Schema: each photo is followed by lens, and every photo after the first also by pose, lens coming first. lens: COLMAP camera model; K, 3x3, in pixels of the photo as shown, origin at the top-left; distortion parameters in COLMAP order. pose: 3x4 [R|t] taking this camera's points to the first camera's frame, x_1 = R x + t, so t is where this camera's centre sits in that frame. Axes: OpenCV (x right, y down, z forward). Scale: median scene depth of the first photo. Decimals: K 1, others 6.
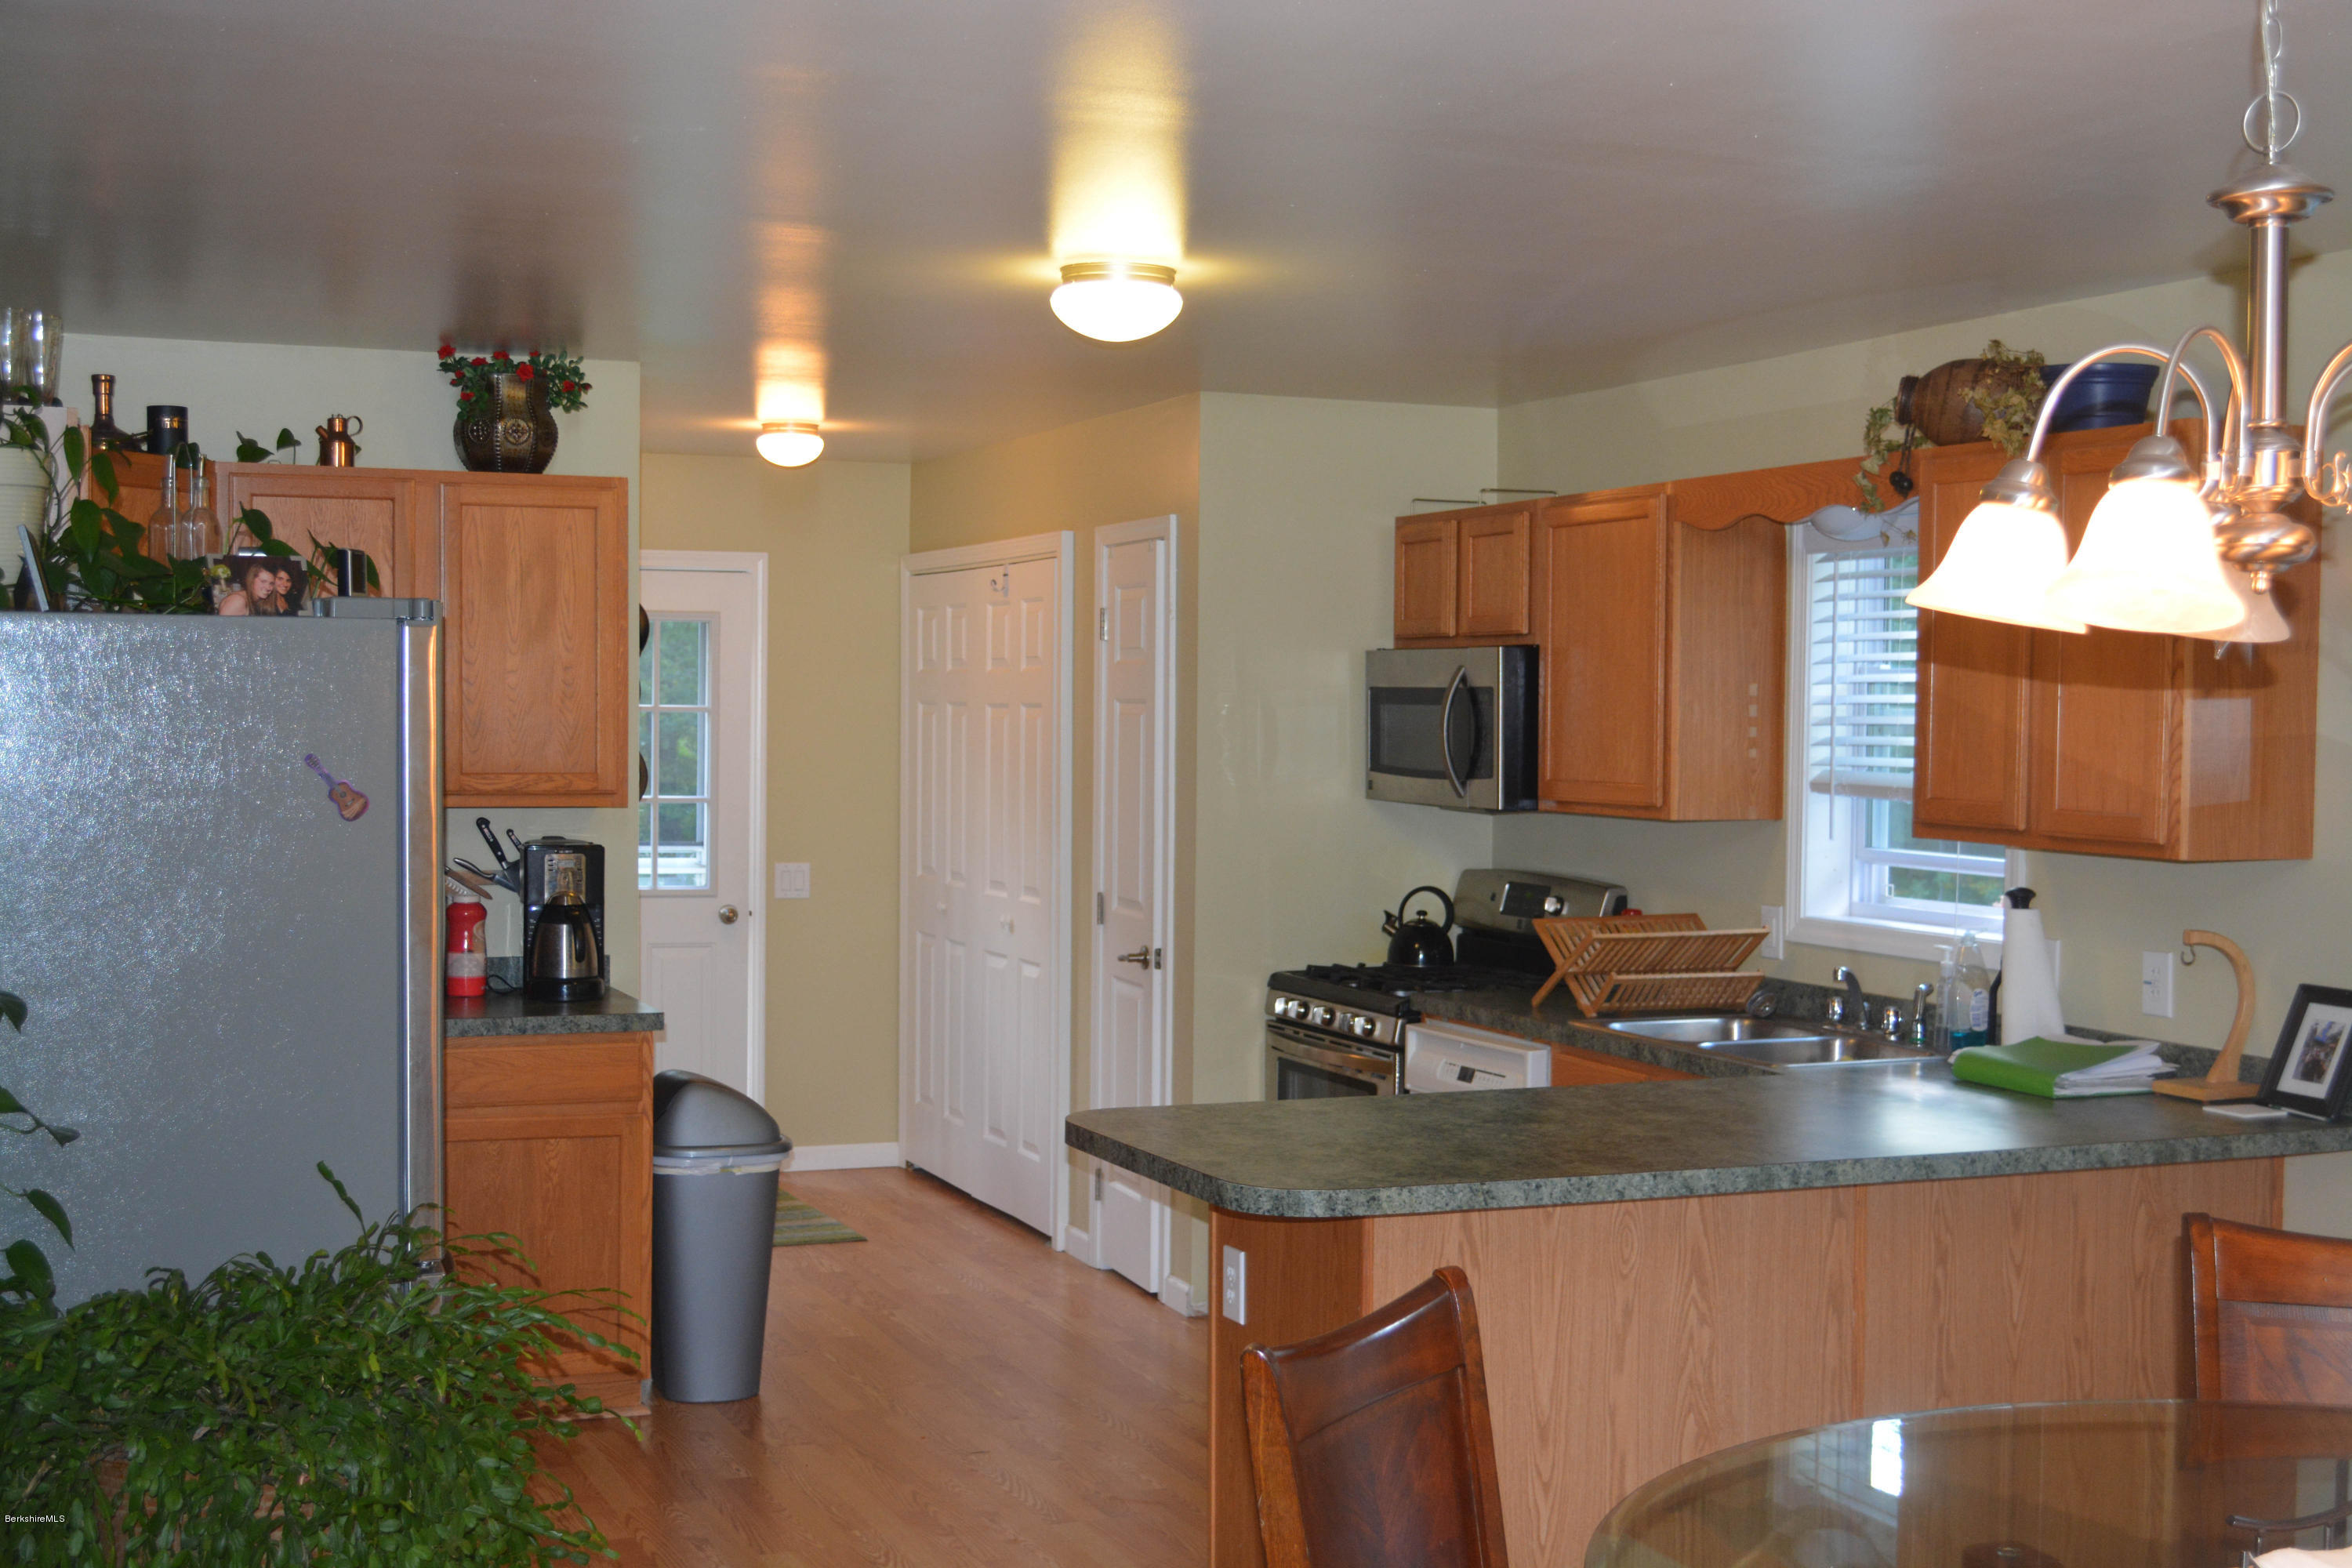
lens RADIAL K [[2918.1, 0, 1184.4], [0, 2918.1, 822.3], [0, 0, 1]] dist [-0.039362, 0.009733]
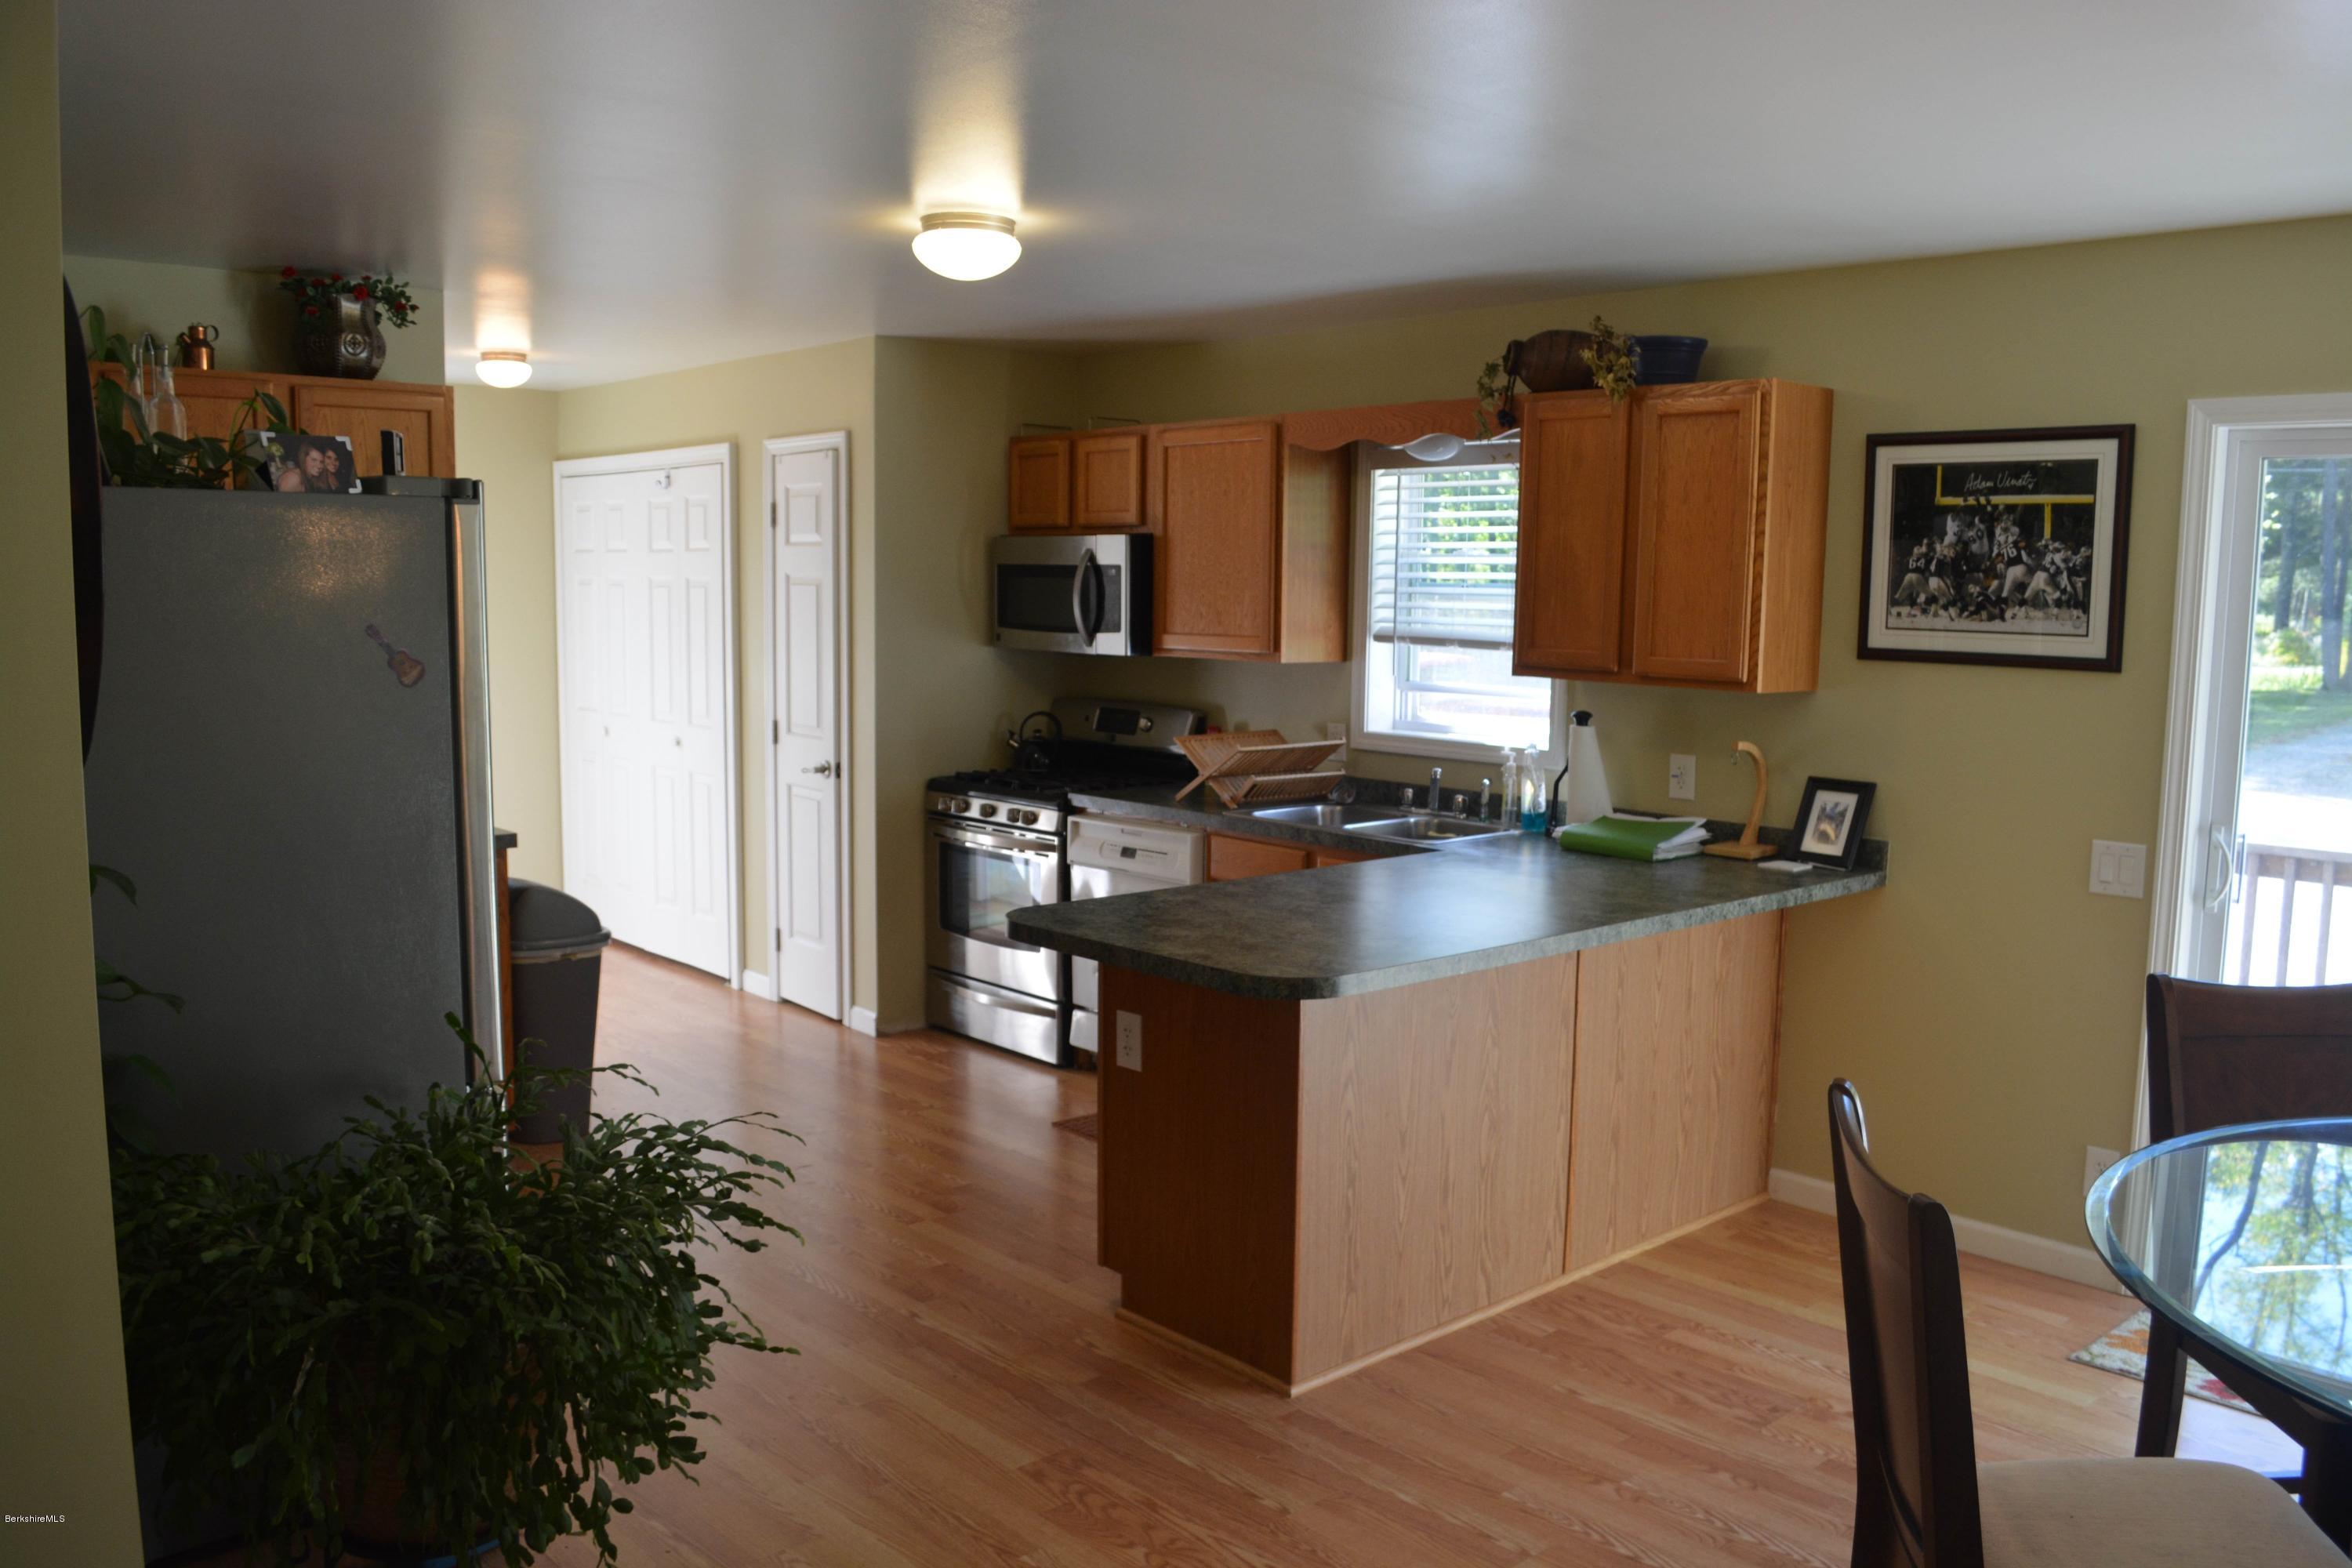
lens RADIAL K [[1901.1, 0, 1285.4], [0, 1901.1, 819.0], [0, 0, 1]] dist [-0.065350, 0.001327]
pose [[0.939057, -0.037787, 0.341679, -0.173998], [0.007948, 0.996061, 0.088314, -0.008200], [-0.343670, -0.080216, 0.935658, 0.188178]]
